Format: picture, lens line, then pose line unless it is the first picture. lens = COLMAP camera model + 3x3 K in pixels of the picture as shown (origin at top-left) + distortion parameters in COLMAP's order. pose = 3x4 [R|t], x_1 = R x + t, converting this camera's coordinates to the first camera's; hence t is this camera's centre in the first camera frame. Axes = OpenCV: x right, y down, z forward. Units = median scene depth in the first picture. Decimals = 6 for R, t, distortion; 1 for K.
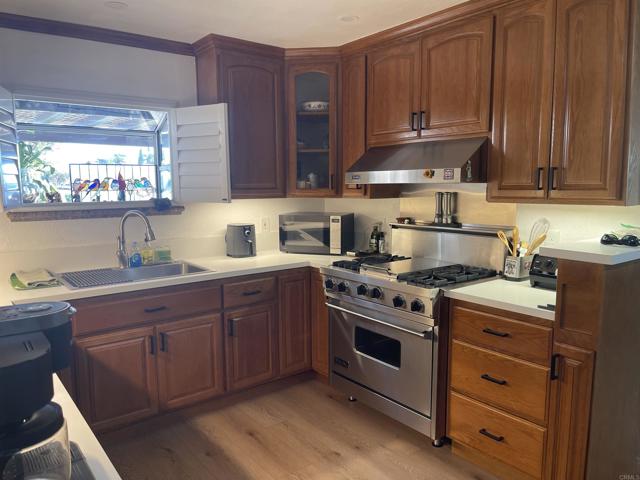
lens RADIAL K [[480.5, 0, 324.4], [0, 480.5, 240.3], [0, 0, 1]] dist [0.028338, -0.021160]
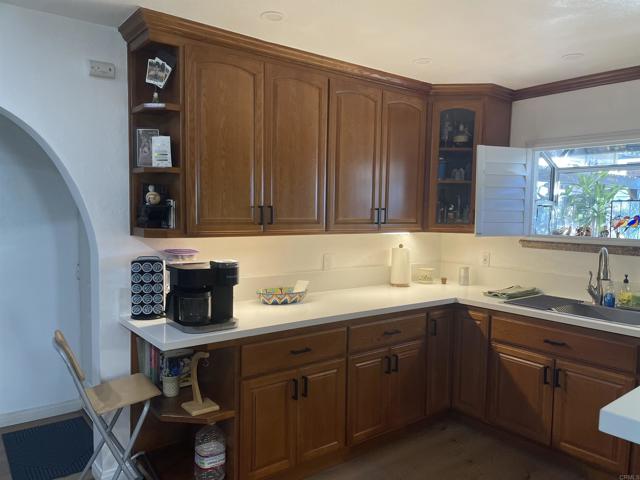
lens RADIAL K [[480.5, 0, 321.3], [0, 480.5, 241.3], [0, 0, 1]] dist [0.028338, -0.021160]
pose [[-0.017910, 0.064194, -0.997777, 0.540356], [-0.138087, 0.988215, 0.066057, -0.054414], [0.990258, 0.138963, -0.008834, 0.402517]]
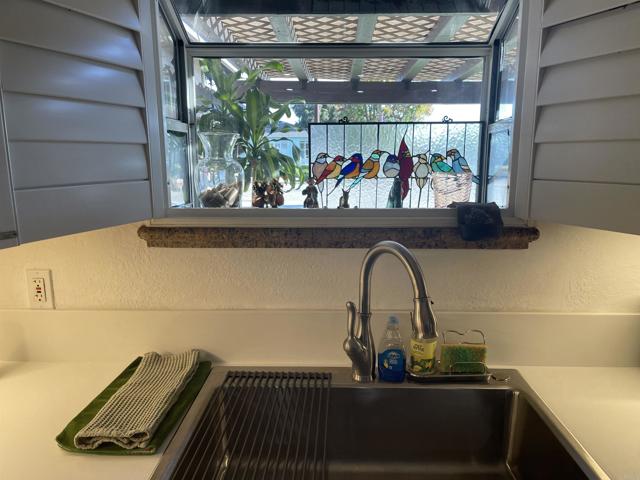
lens RADIAL K [[480.5, 0, 323.9], [0, 480.5, 244.5], [0, 0, 1]] dist [0.028338, -0.021160]
pose [[0.768557, 0.115575, -0.629255, -0.188812], [-0.078356, 0.993147, 0.086709, -0.078909], [0.634964, -0.017335, 0.772347, 0.628672]]
